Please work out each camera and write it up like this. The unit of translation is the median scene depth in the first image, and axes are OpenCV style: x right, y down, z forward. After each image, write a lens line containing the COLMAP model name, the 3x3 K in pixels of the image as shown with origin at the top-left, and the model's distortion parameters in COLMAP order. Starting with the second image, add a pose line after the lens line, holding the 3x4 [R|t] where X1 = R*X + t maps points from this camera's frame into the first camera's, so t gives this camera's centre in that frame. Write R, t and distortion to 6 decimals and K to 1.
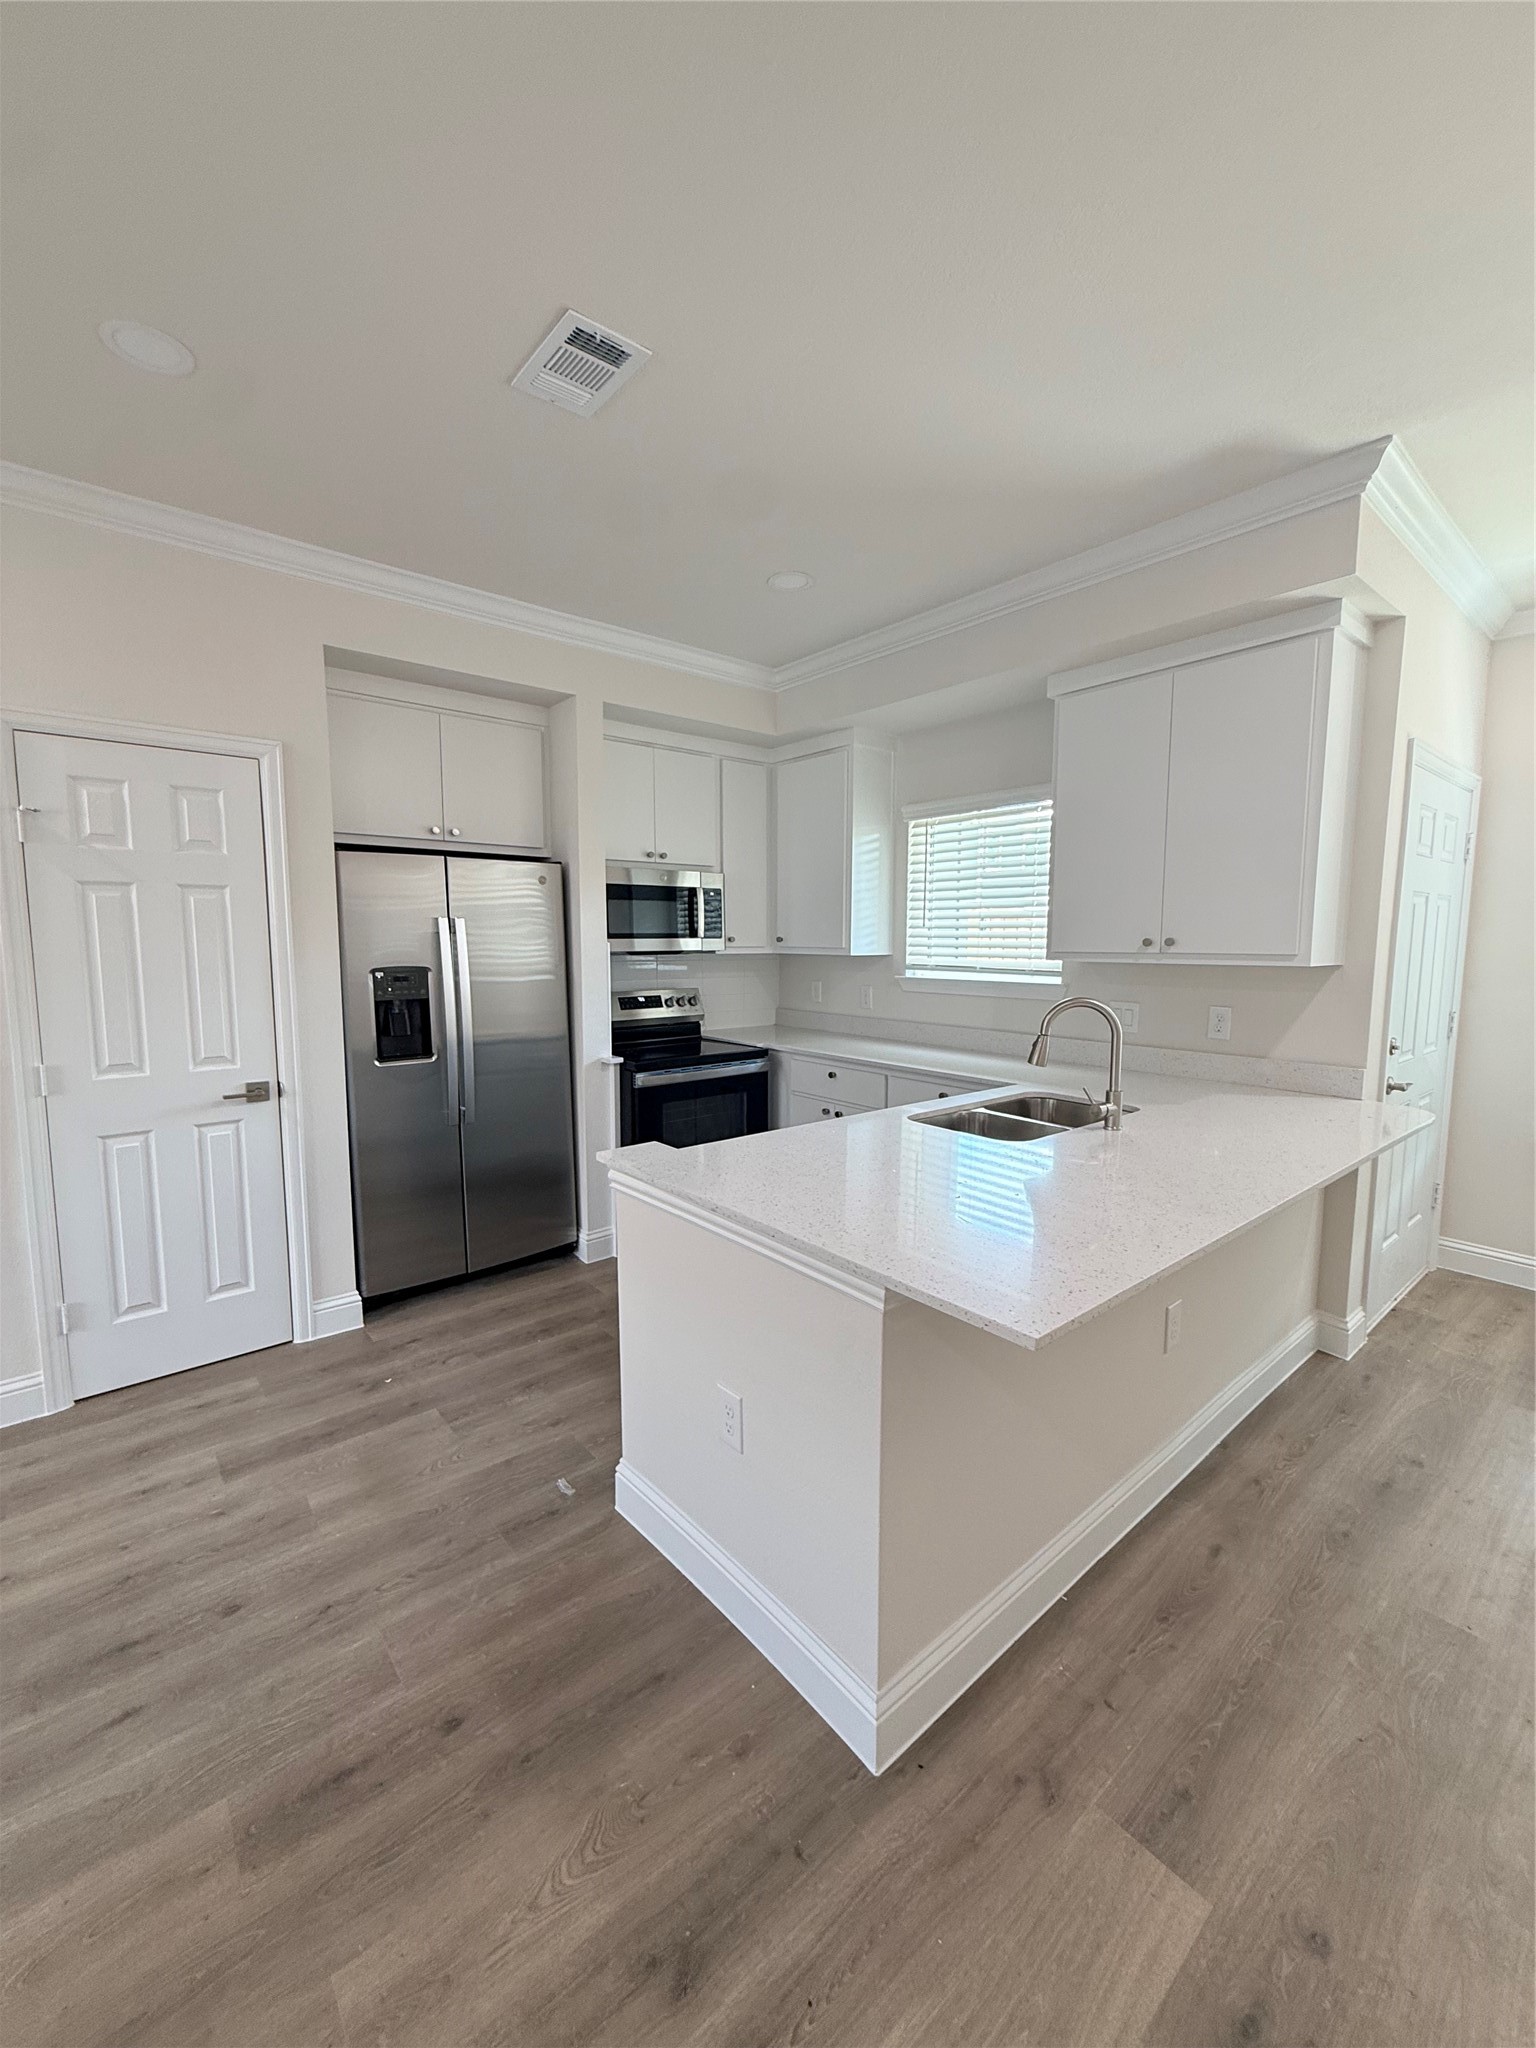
lens RADIAL K [[815.0, 0, 768.0], [0, 815.0, 1024.0], [0, 0, 1]] dist [-0.000646, 0.000240]
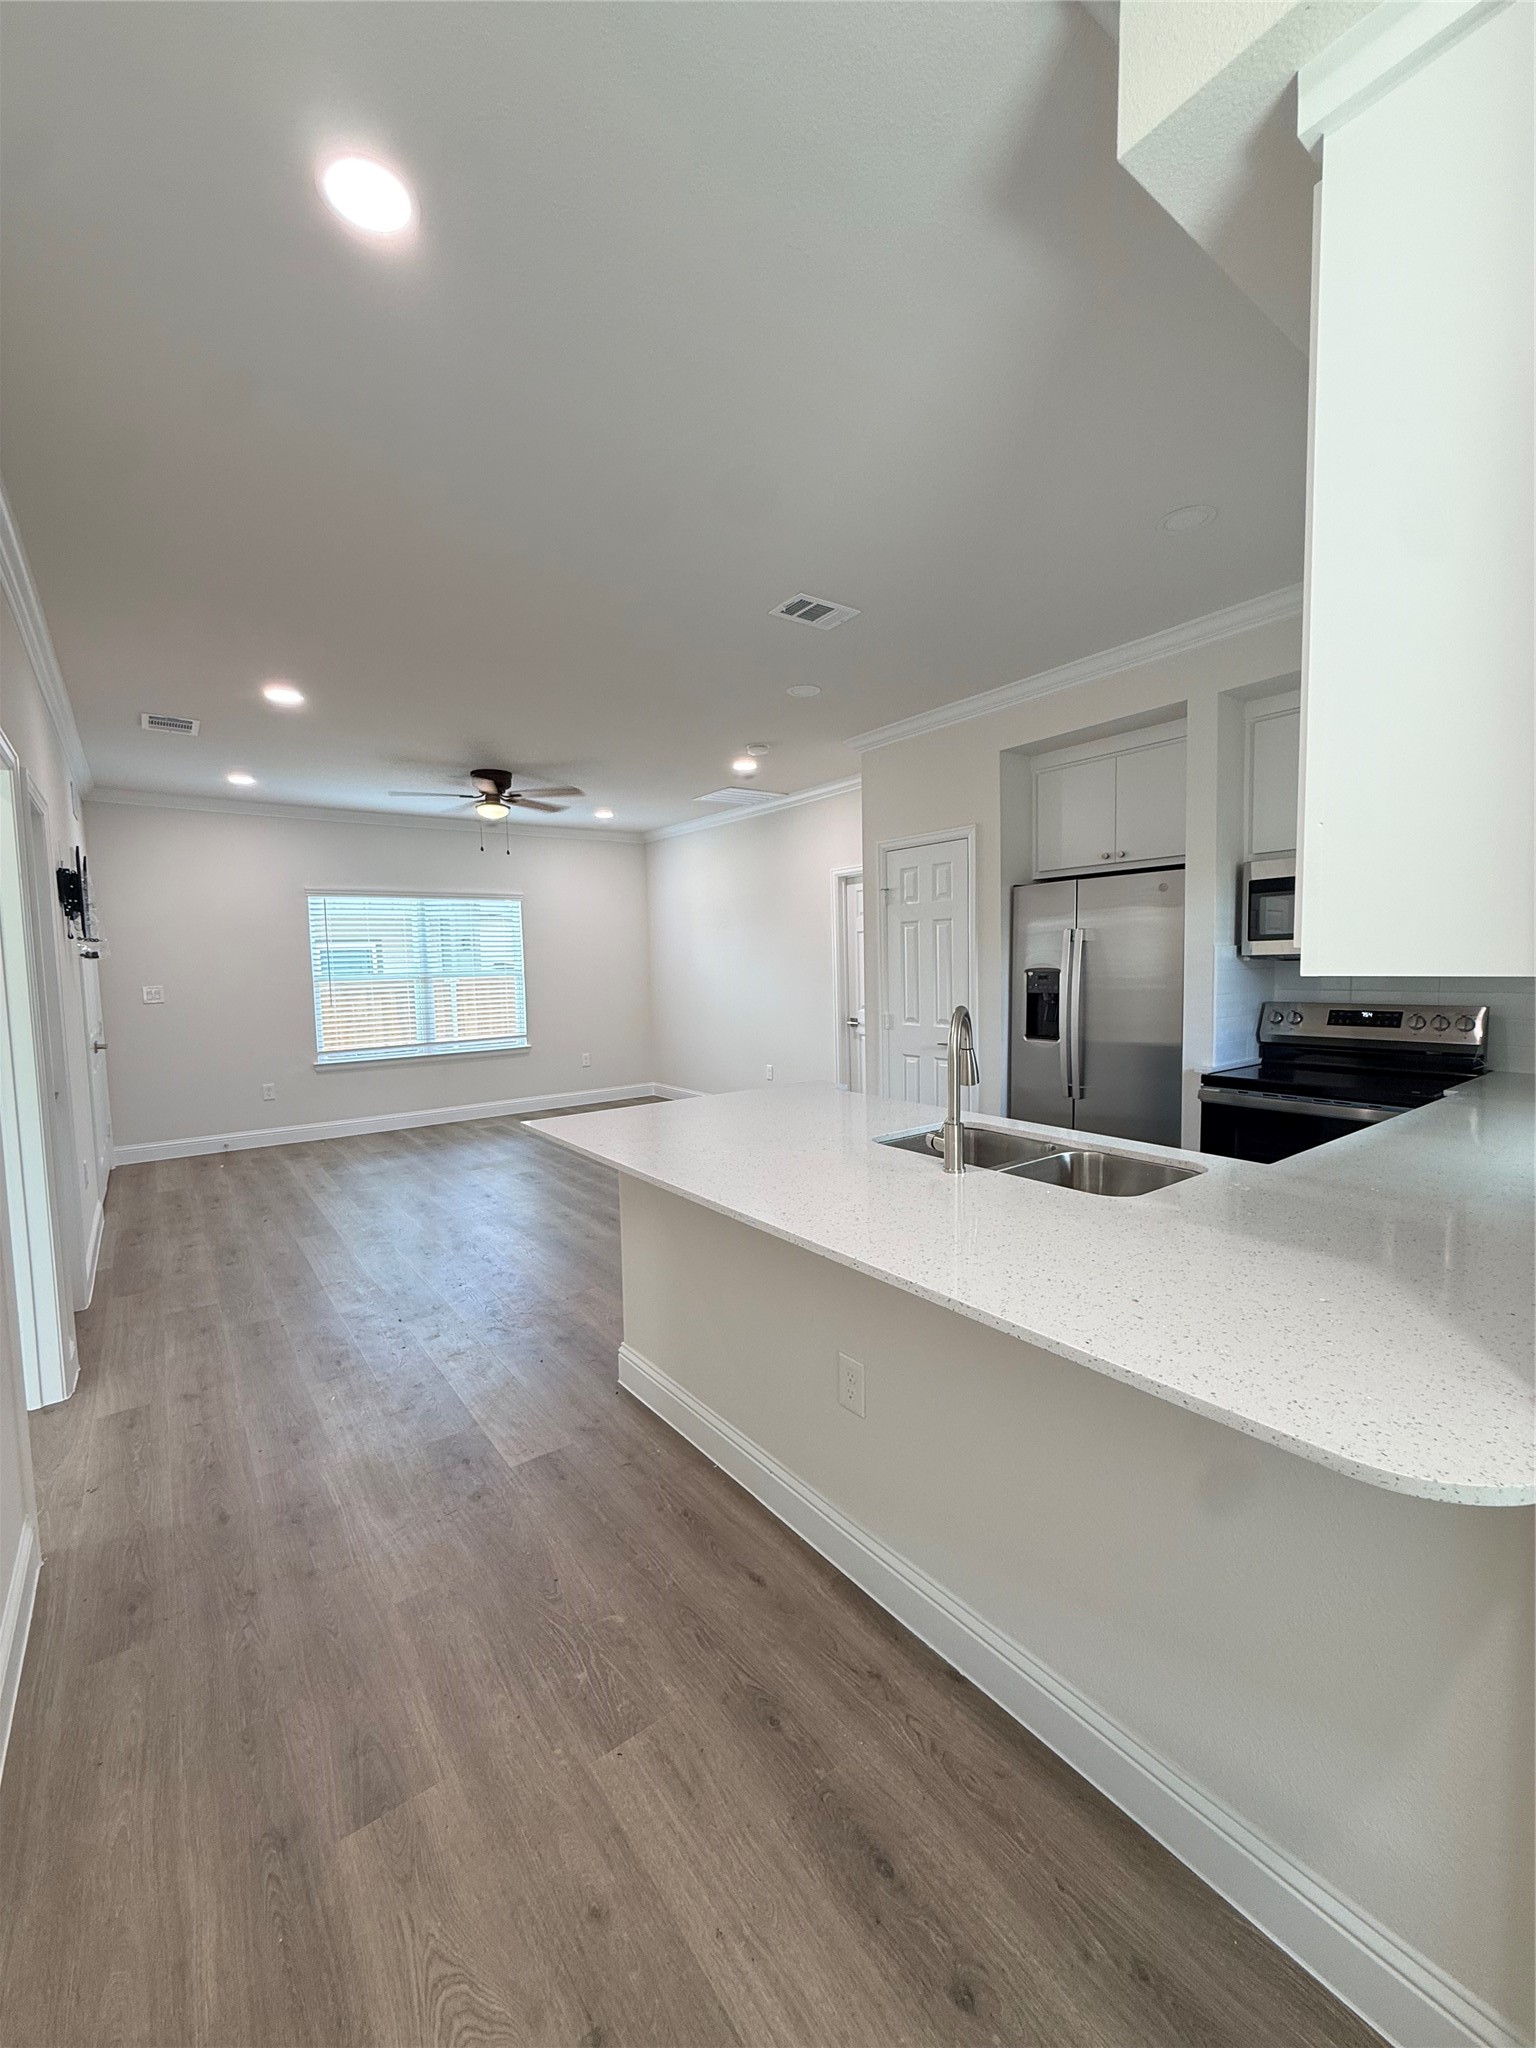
lens RADIAL K [[820.7, 0, 768.0], [0, 820.7, 1024.0], [0, 0, 1]] dist [0.002060, 0.000214]
pose [[-0.052092, 0.073784, -0.995913, 0.952052], [-0.085331, 0.993291, 0.078053, -0.048279], [0.994990, 0.089048, -0.045447, 0.652616]]
